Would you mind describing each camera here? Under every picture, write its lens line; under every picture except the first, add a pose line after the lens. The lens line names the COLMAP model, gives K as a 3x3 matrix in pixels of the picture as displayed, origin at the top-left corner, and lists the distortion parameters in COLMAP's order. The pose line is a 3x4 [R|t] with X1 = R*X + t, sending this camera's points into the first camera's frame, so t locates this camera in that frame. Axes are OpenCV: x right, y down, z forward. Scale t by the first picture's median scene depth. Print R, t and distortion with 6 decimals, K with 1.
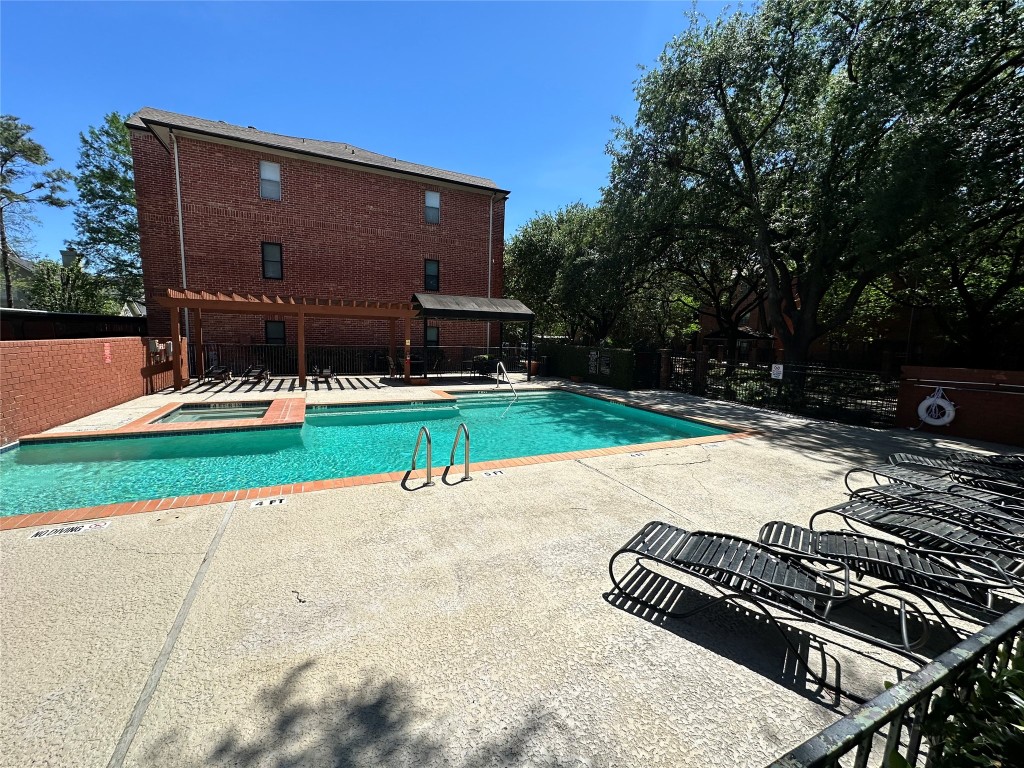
lens RADIAL K [[409.2, 0, 510.8], [0, 409.2, 384.1], [0, 0, 1]] dist [-0.001761, 0.000173]
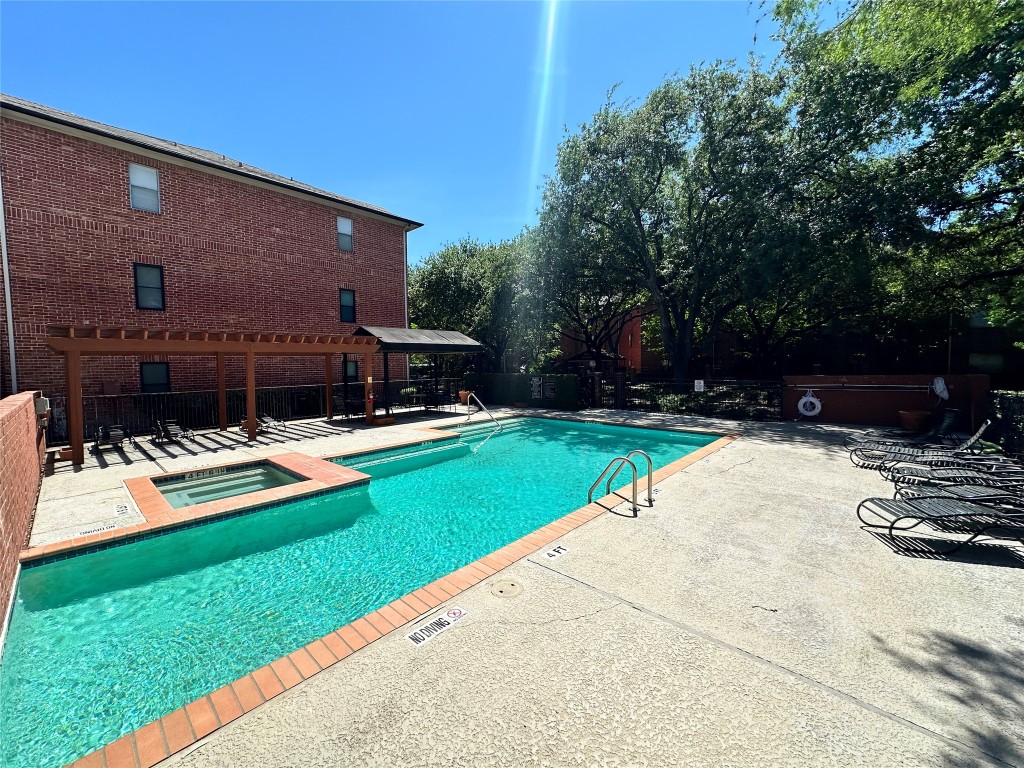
lens RADIAL K [[409.2, 0, 510.8], [0, 409.2, 384.1], [0, 0, 1]] dist [-0.001761, 0.000173]
pose [[0.925233, -0.062368, 0.374237, -0.300747], [0.085881, 0.995221, -0.046469, -0.022056], [-0.369550, 0.075134, 0.926168, 0.029837]]
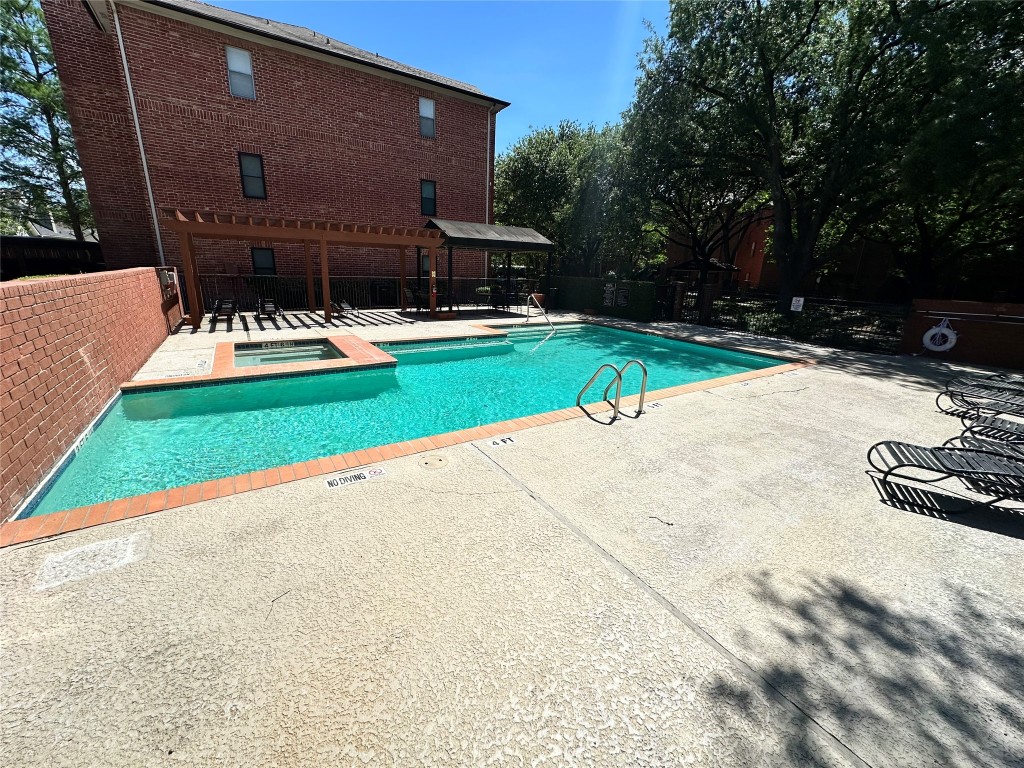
lens RADIAL K [[409.2, 0, 510.8], [0, 409.2, 384.1], [0, 0, 1]] dist [-0.001761, 0.000173]
pose [[0.991087, -0.030110, 0.129765, -0.203175], [0.008087, 0.985923, 0.167004, -0.007104], [-0.132967, -0.164466, 0.977379, 0.005440]]
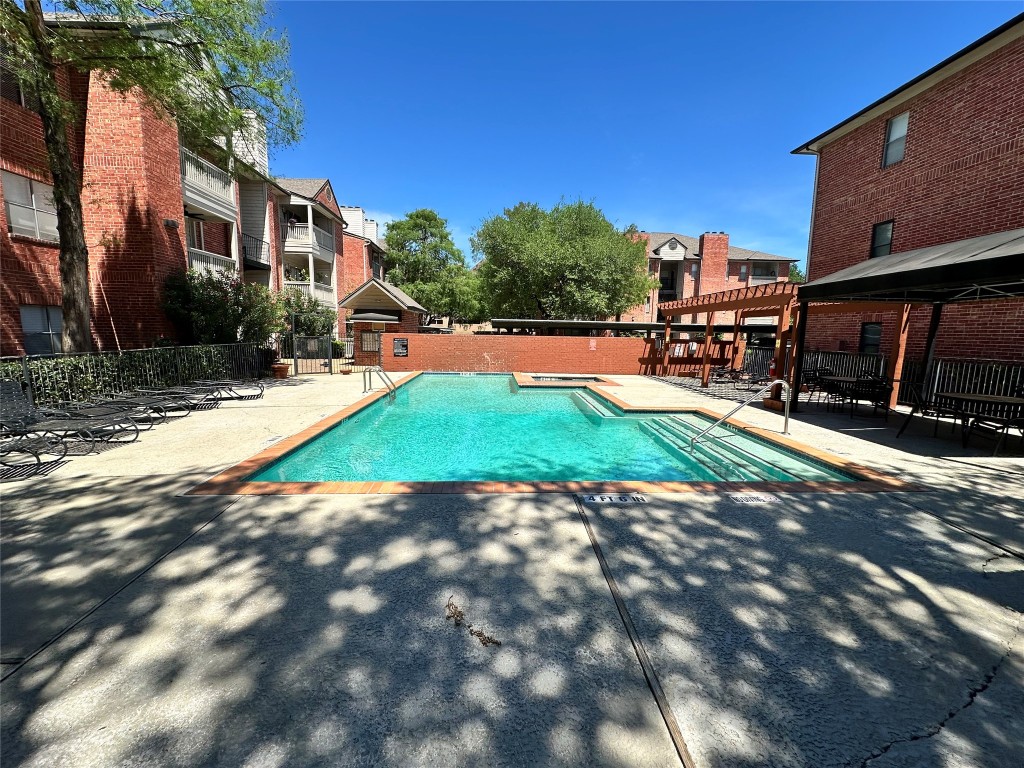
lens RADIAL K [[409.2, 0, 510.8], [0, 409.2, 384.1], [0, 0, 1]] dist [-0.001761, 0.000173]
pose [[-0.405476, 0.085707, -0.910079, 0.535297], [-0.129359, 0.980195, 0.149945, -0.082889], [0.904906, 0.178526, -0.386358, 0.871352]]
